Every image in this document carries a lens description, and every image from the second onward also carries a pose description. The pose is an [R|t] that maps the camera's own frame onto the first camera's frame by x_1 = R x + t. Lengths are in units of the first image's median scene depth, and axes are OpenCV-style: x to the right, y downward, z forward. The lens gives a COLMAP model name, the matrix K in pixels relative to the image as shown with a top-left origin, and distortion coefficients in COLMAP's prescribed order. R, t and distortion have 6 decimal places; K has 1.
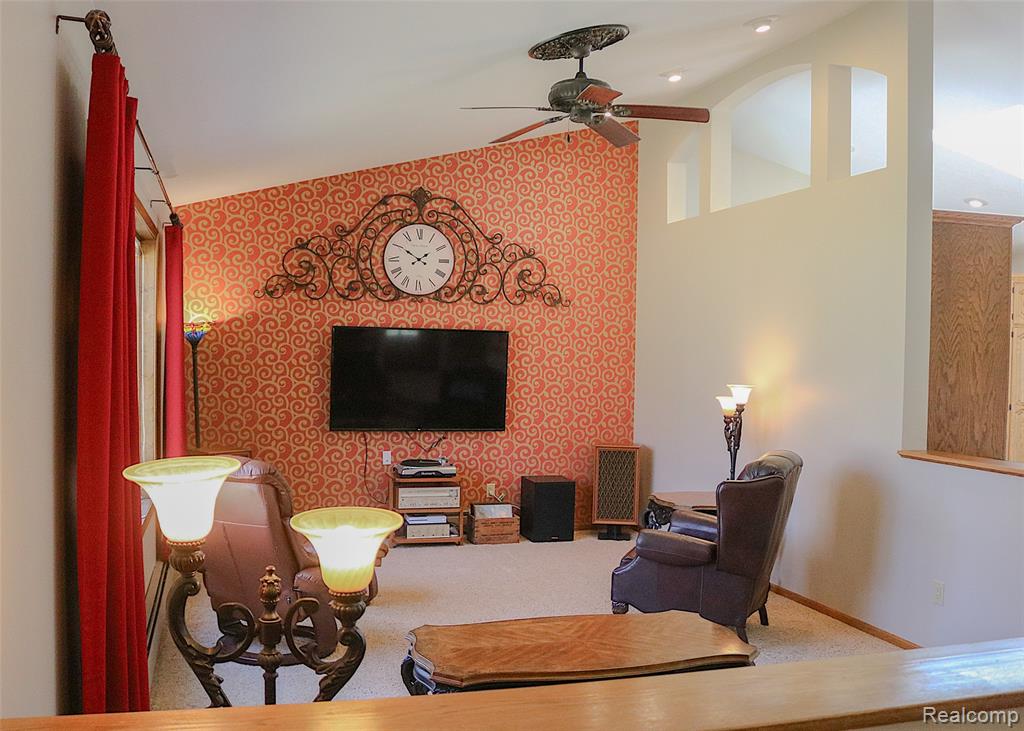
lens RADIAL K [[964.1, 0, 511.3], [0, 964.1, 382.8], [0, 0, 1]] dist [-0.079004, 0.000677]
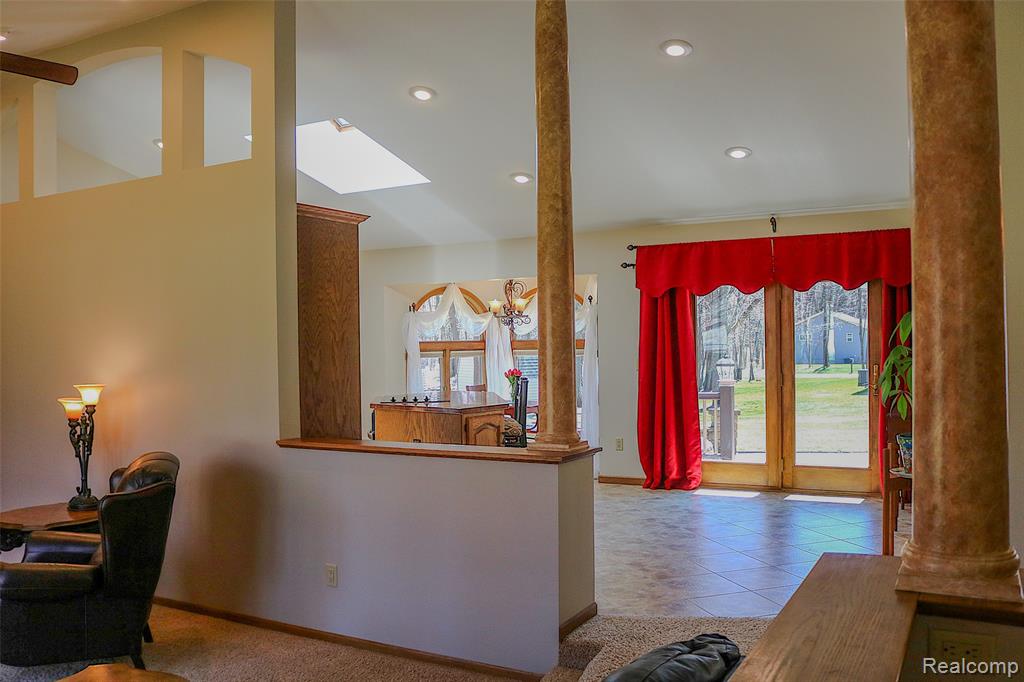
lens RADIAL K [[883.7, 0, 504.9], [0, 883.7, 348.3], [0, 0, 1]] dist [-0.168730, 0.193597]
pose [[0.721099, -0.034223, 0.691986, -0.051205], [0.053114, 0.998571, -0.005963, -0.007597], [-0.690793, 0.041054, 0.721886, 0.157878]]
